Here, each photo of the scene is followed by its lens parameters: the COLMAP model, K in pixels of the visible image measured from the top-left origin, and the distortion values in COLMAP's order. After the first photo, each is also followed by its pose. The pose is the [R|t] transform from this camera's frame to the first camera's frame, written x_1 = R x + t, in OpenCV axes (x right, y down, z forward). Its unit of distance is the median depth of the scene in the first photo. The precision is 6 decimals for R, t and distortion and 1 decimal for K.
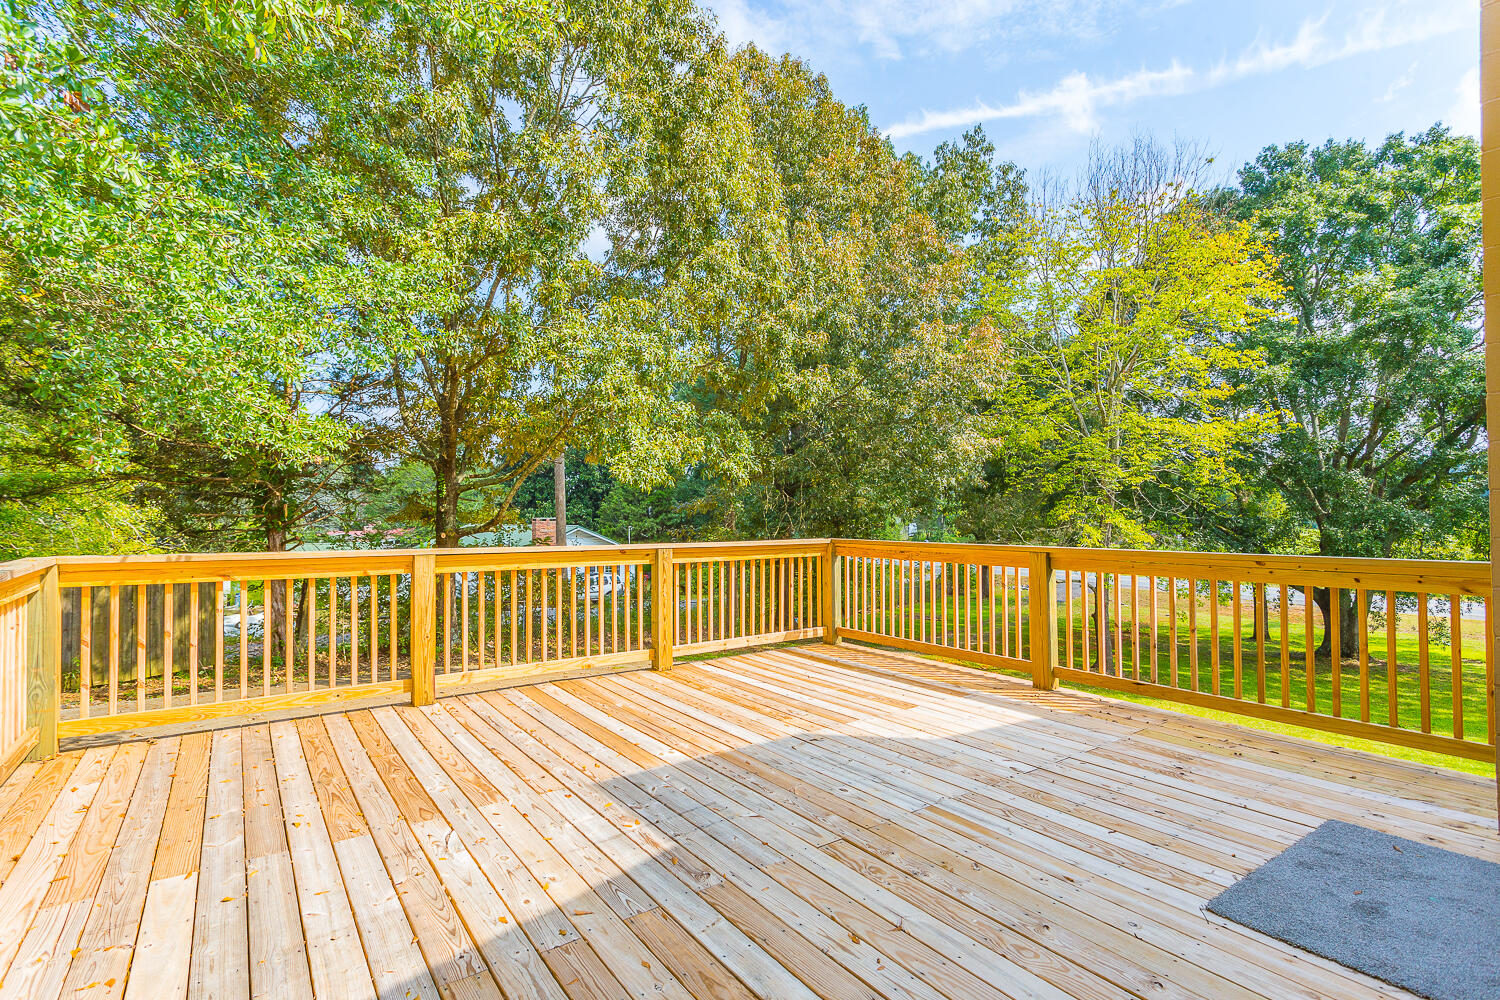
lens RADIAL K [[707.7, 0, 750.0], [0, 707.7, 500.0], [0, 0, 1]] dist [-0.000771, 0.000064]
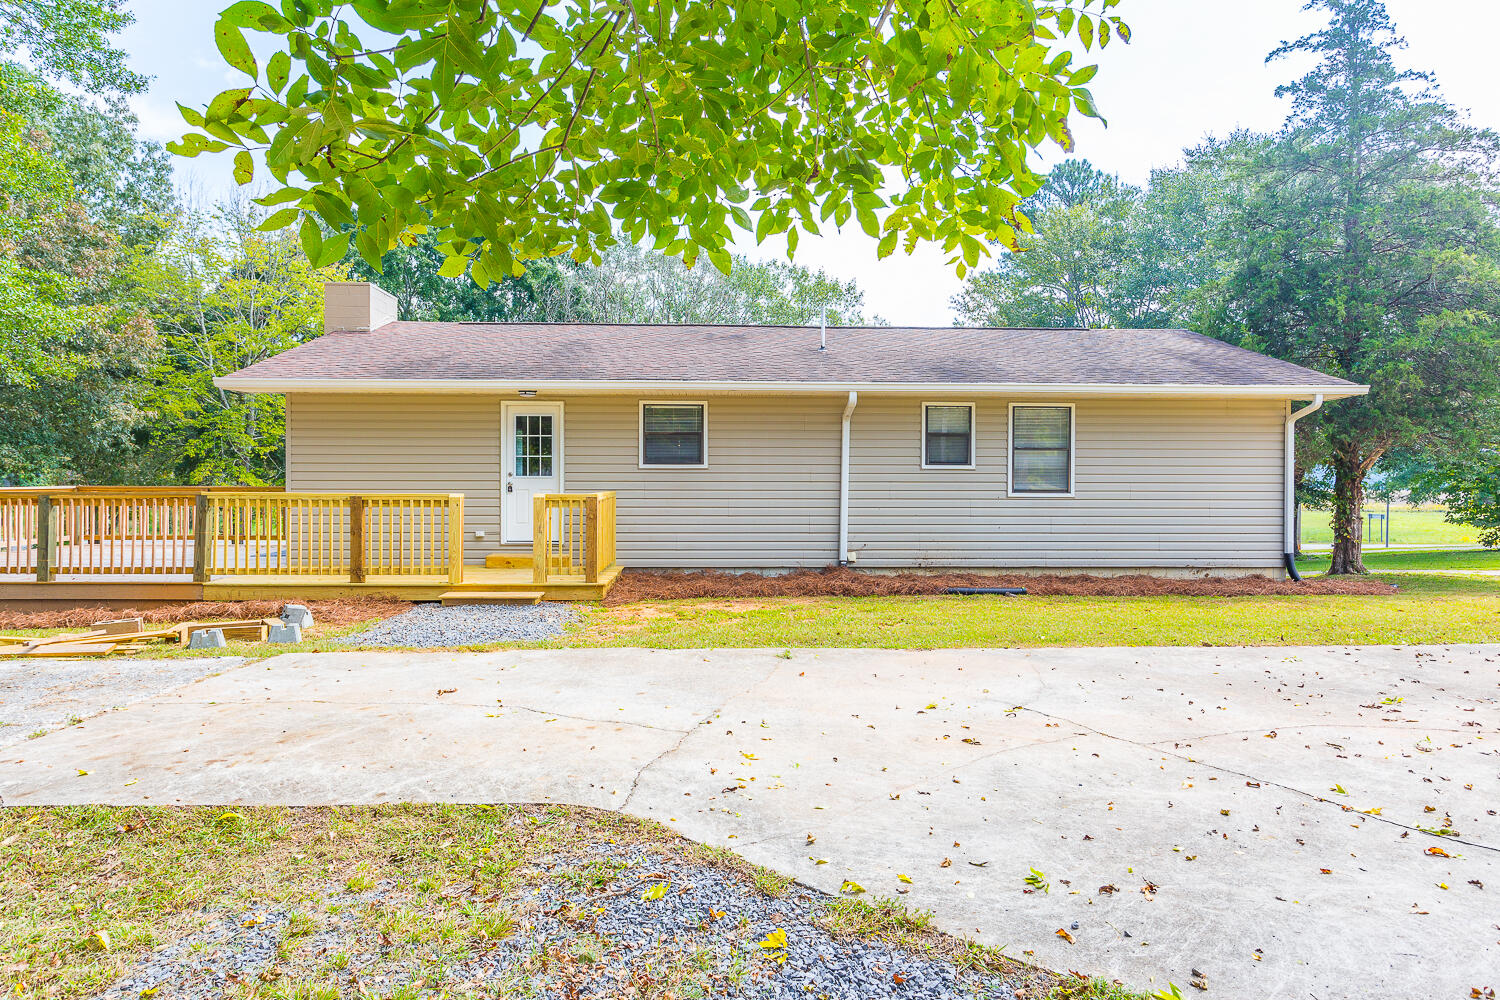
lens RADIAL K [[953.2, 0, 750.2], [0, 953.2, 473.2], [0, 0, 1]] dist [-0.001752, -0.000299]
pose [[0.575104, 0.010539, 0.818013, -0.325798], [-0.021353, 0.999770, 0.002131, -0.005342], [-0.817802, -0.018692, 0.575196, -0.644114]]
